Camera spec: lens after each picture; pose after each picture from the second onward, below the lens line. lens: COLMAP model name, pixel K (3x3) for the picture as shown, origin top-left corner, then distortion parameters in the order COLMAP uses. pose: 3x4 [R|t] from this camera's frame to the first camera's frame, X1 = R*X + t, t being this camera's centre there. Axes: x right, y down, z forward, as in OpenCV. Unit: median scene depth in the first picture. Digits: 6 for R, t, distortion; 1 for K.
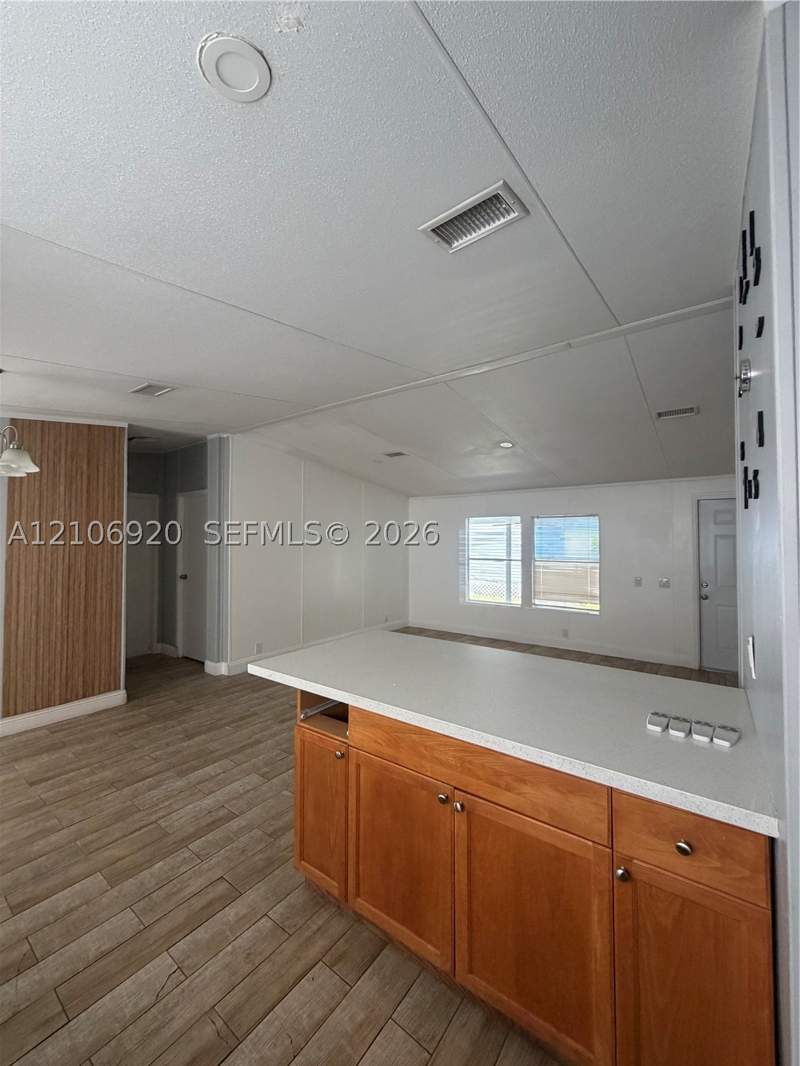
lens RADIAL K [[424.7, 0, 398.2], [0, 424.7, 530.8], [0, 0, 1]] dist [0.000888, -0.000213]
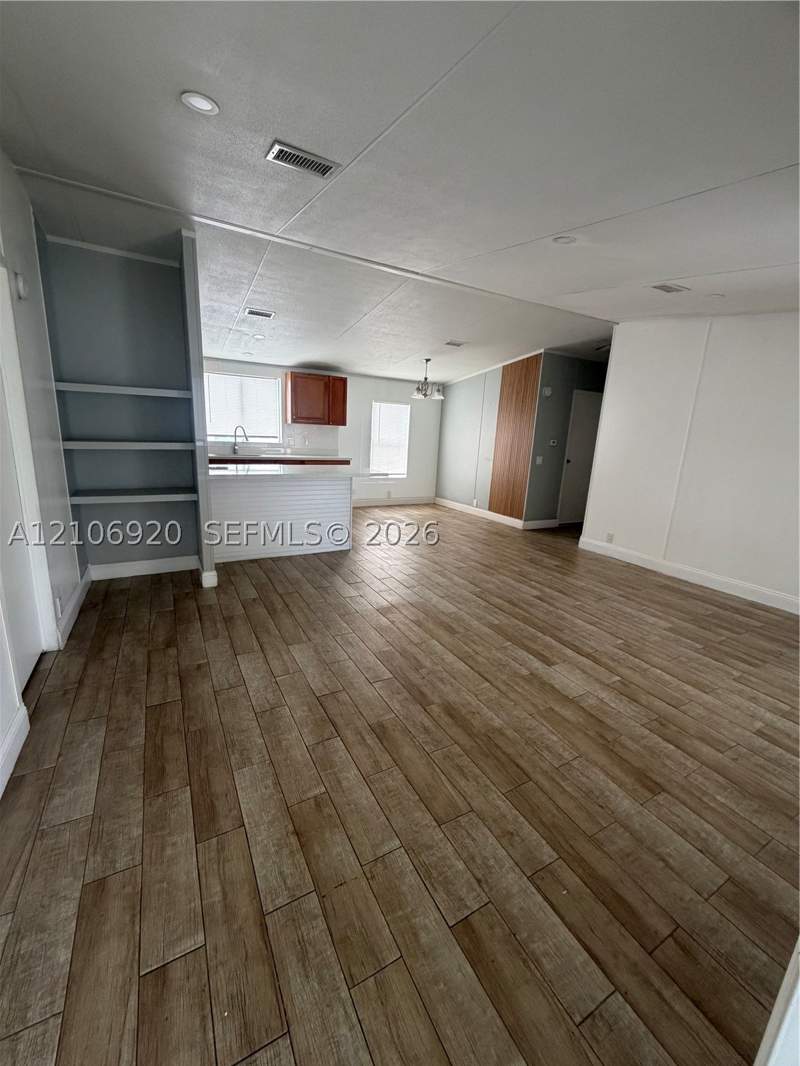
lens RADIAL K [[424.7, 0, 398.2], [0, 424.7, 530.8], [0, 0, 1]] dist [0.000888, -0.000213]
pose [[-0.413722, 0.186738, -0.891046, 1.588668], [-0.021521, 0.976458, 0.214631, 0.096776], [0.910149, 0.107974, -0.399964, 1.858990]]
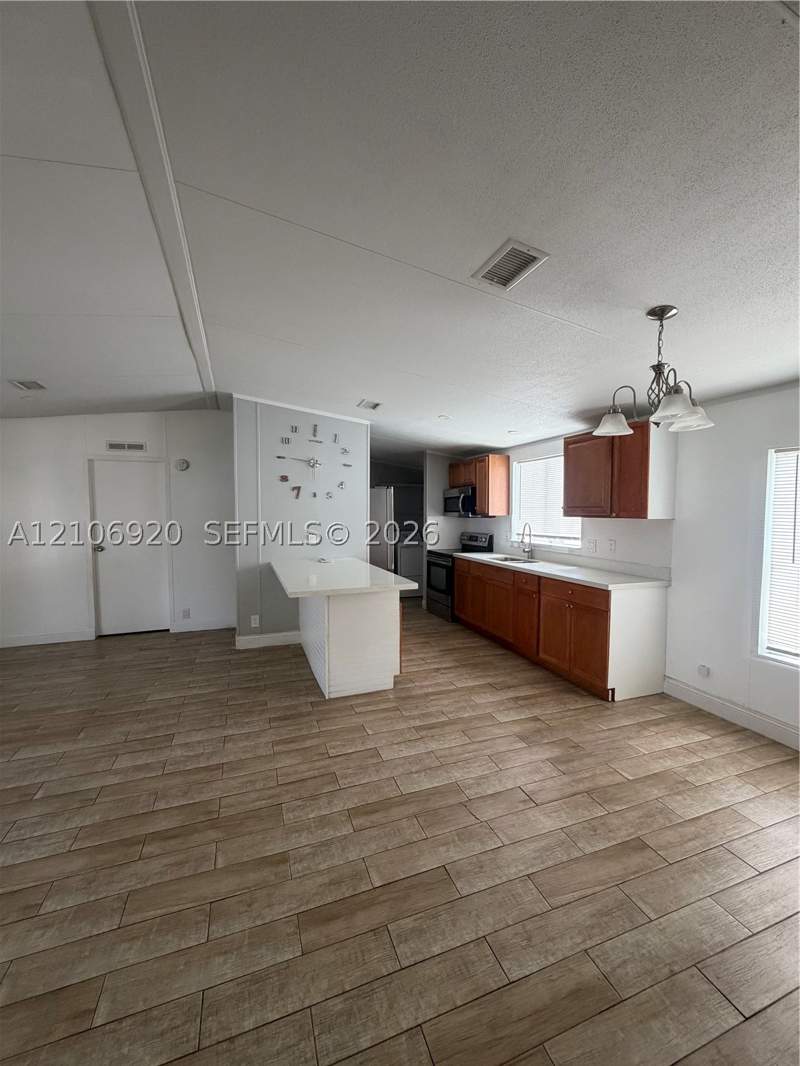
lens RADIAL K [[424.7, 0, 398.2], [0, 424.7, 530.8], [0, 0, 1]] dist [0.000888, -0.000213]
pose [[-0.835297, -0.026601, 0.549155, -0.908604], [-0.016250, 0.999587, 0.023702, 0.053713], [-0.549558, 0.010874, -0.835385, 1.849816]]
